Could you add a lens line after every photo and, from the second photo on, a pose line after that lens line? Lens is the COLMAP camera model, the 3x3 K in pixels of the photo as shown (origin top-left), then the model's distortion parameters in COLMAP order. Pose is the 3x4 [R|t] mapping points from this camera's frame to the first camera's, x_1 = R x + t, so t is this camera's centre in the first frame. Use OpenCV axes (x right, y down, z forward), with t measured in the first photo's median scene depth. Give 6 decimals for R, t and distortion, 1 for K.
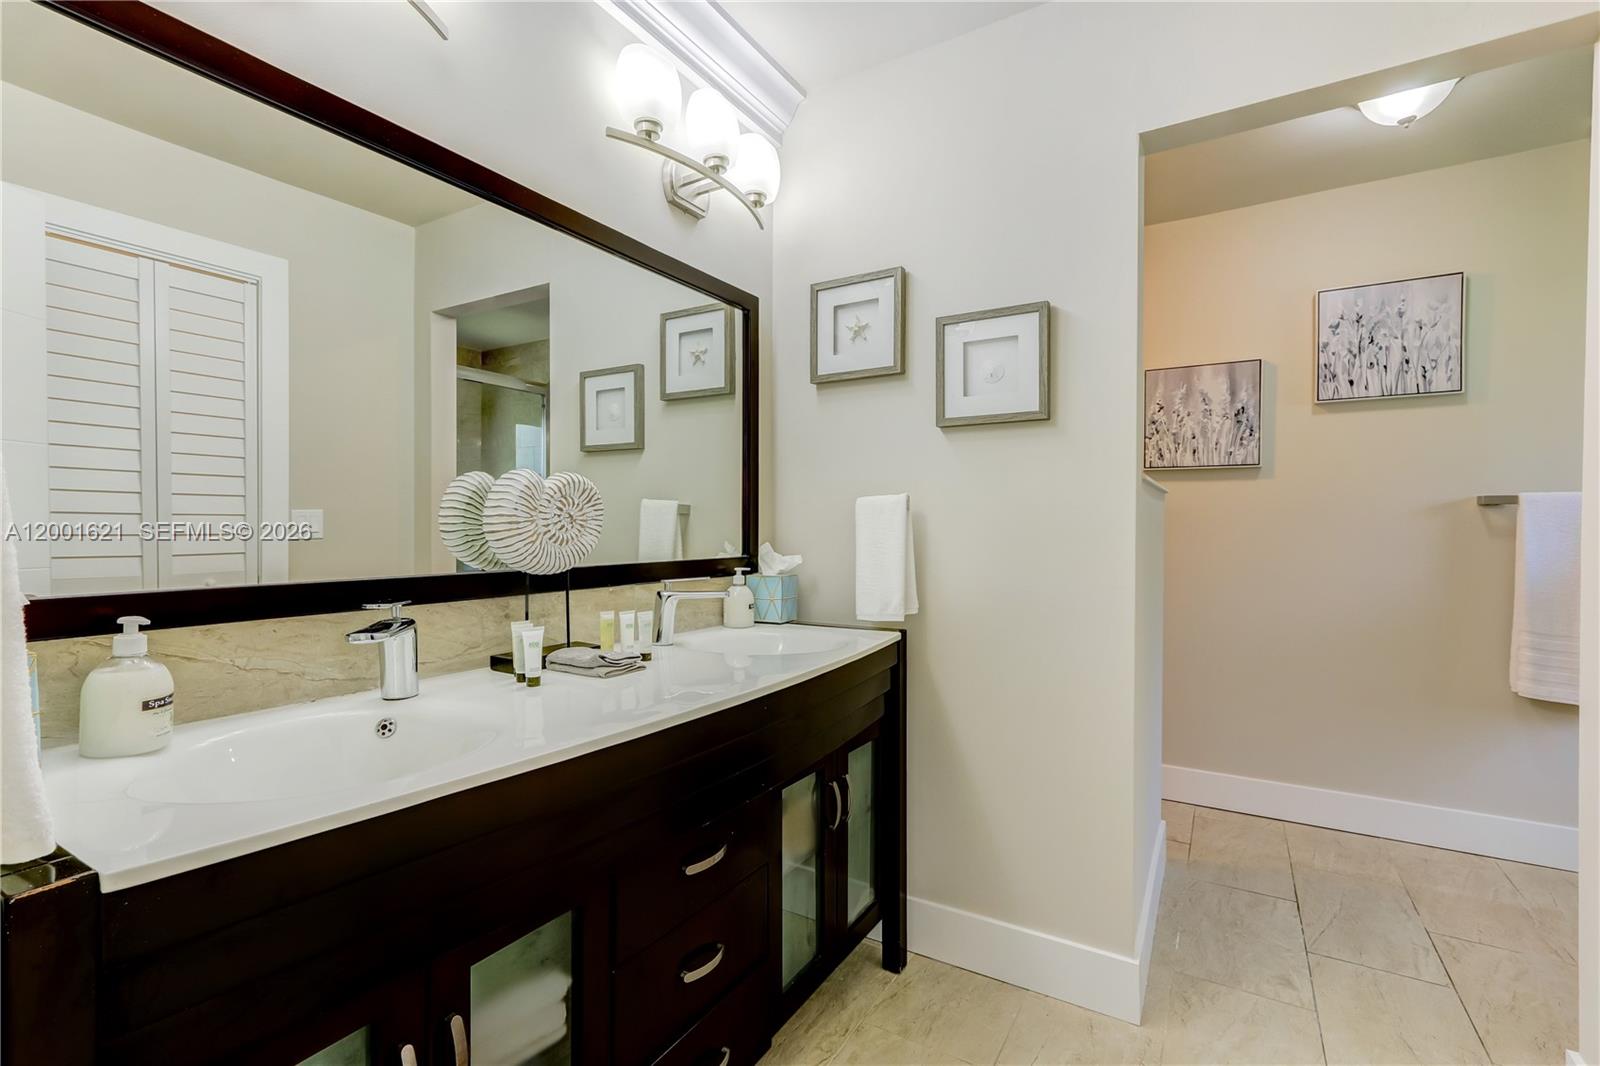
lens RADIAL K [[726.1, 0, 793.3], [0, 726.1, 534.0], [0, 0, 1]] dist [0.002902, 0.001310]
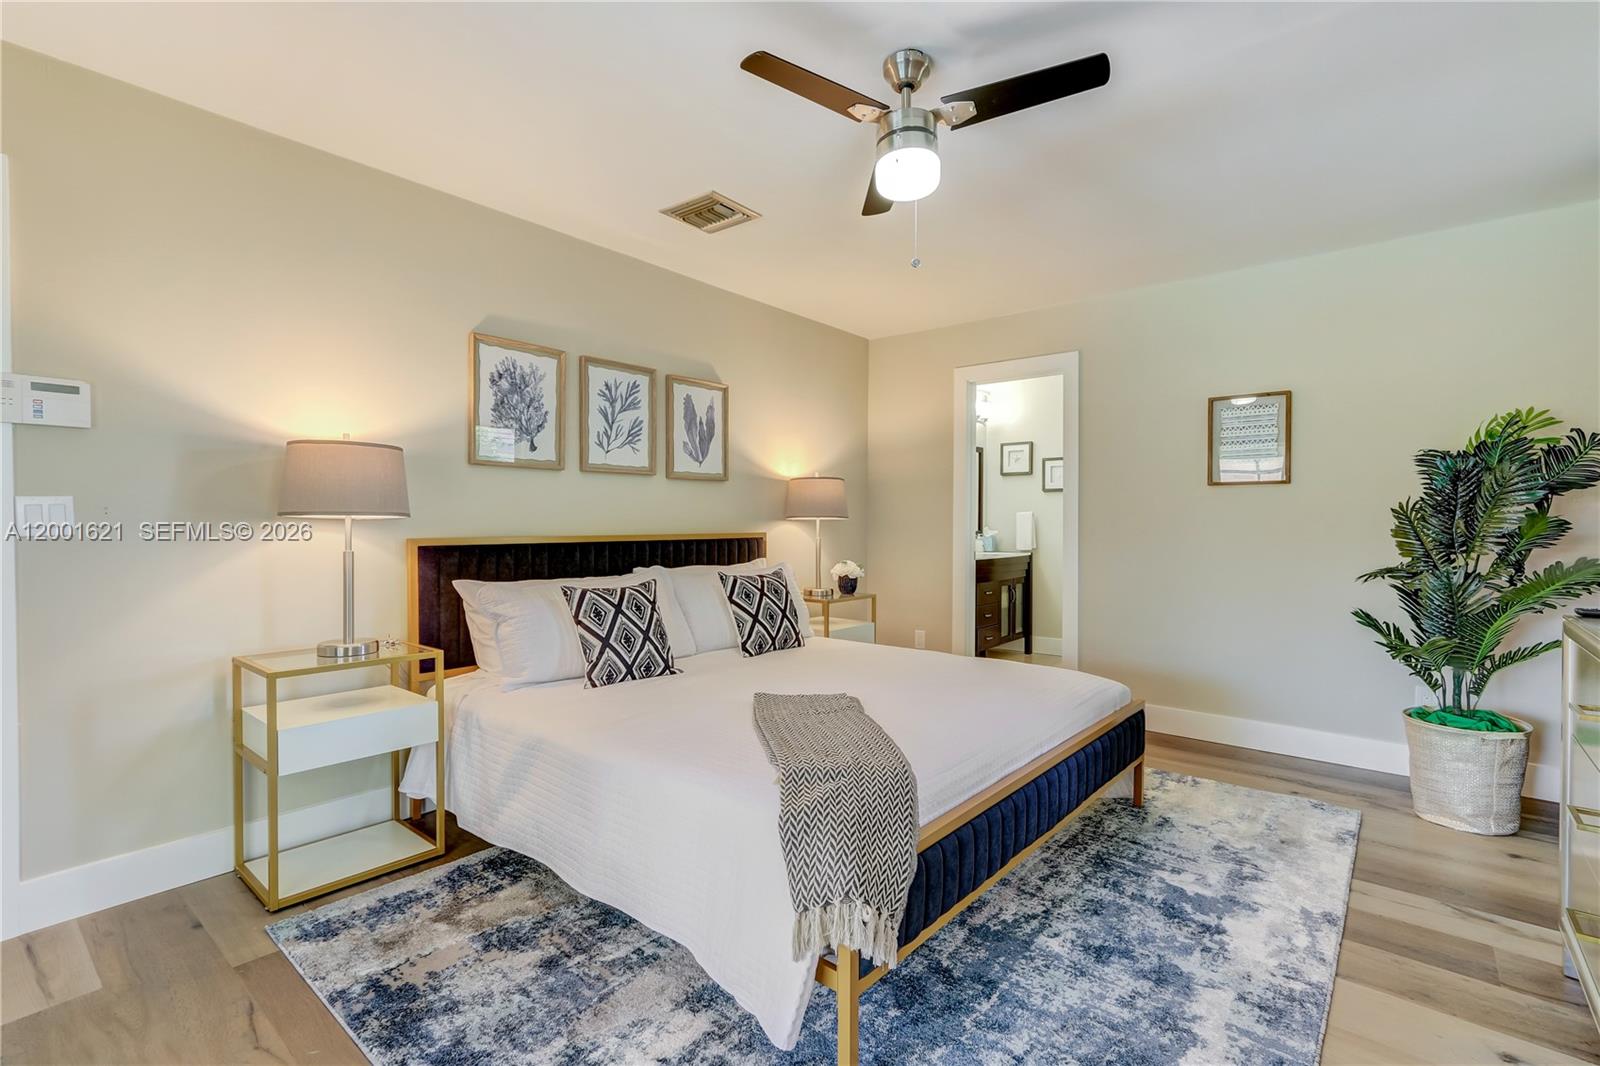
lens RADIAL K [[734.8, 0, 787.0], [0, 734.8, 524.2], [0, 0, 1]] dist [-0.000582, 0.000244]
pose [[0.987630, 0.002675, -0.156778, -0.545912], [-0.001124, 0.999950, 0.009986, -0.038662], [0.156796, -0.009687, 0.987583, -3.190458]]
